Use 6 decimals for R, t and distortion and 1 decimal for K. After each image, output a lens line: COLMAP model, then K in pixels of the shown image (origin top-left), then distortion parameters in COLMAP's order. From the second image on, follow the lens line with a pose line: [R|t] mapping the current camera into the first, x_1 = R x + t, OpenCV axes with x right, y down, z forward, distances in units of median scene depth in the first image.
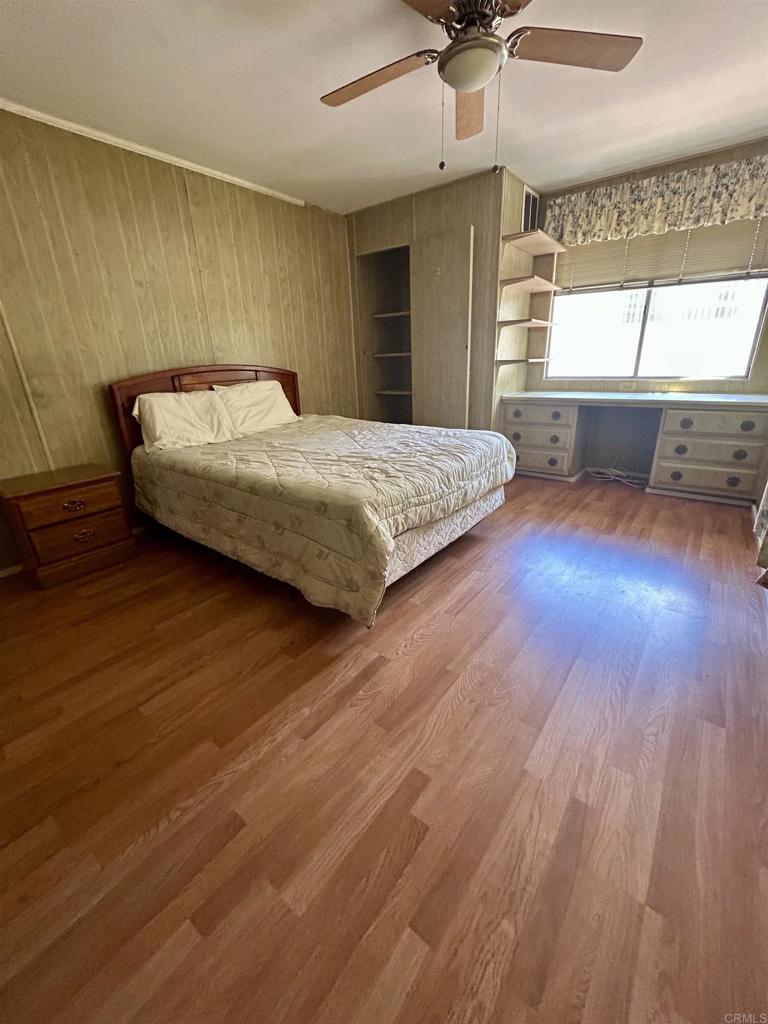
lens RADIAL K [[416.9, 0, 387.7], [0, 416.9, 509.7], [0, 0, 1]] dist [0.000207, -0.000407]
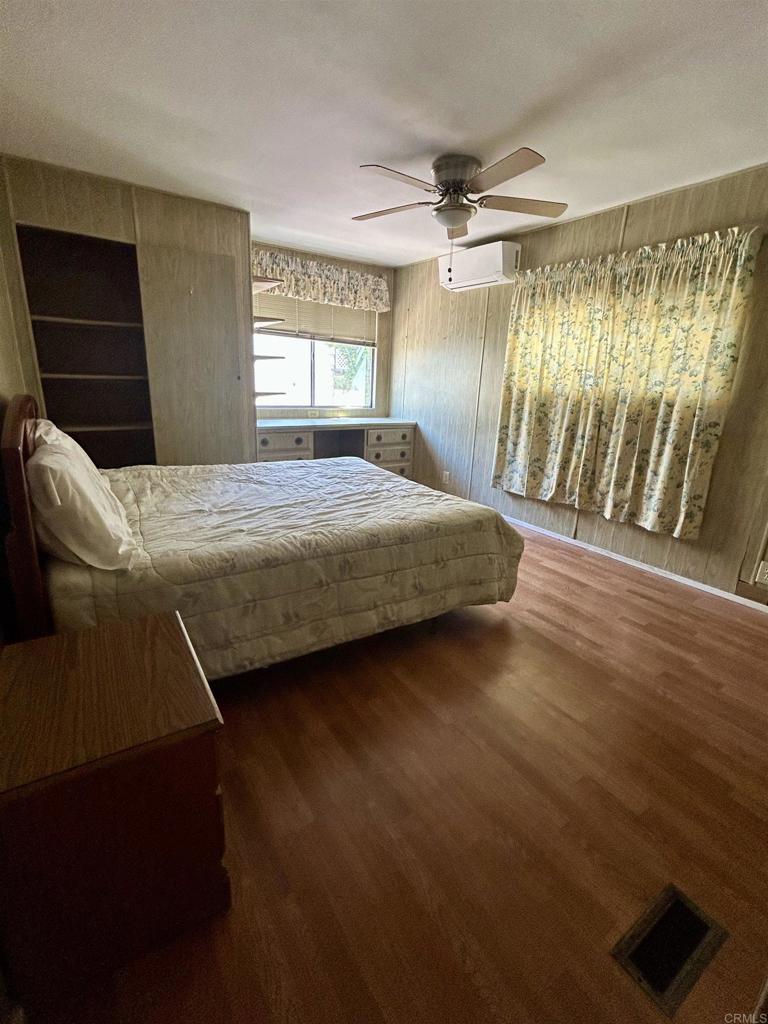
lens RADIAL K [[456.9, 0, 383.6], [0, 456.9, 509.7], [0, 0, 1]] dist [-0.002079, 0.000051]
pose [[0.325384, -0.216231, 0.920527, -0.845327], [0.270964, 0.953999, 0.128314, -0.169384], [-0.905927, 0.207678, 0.369006, 0.437054]]
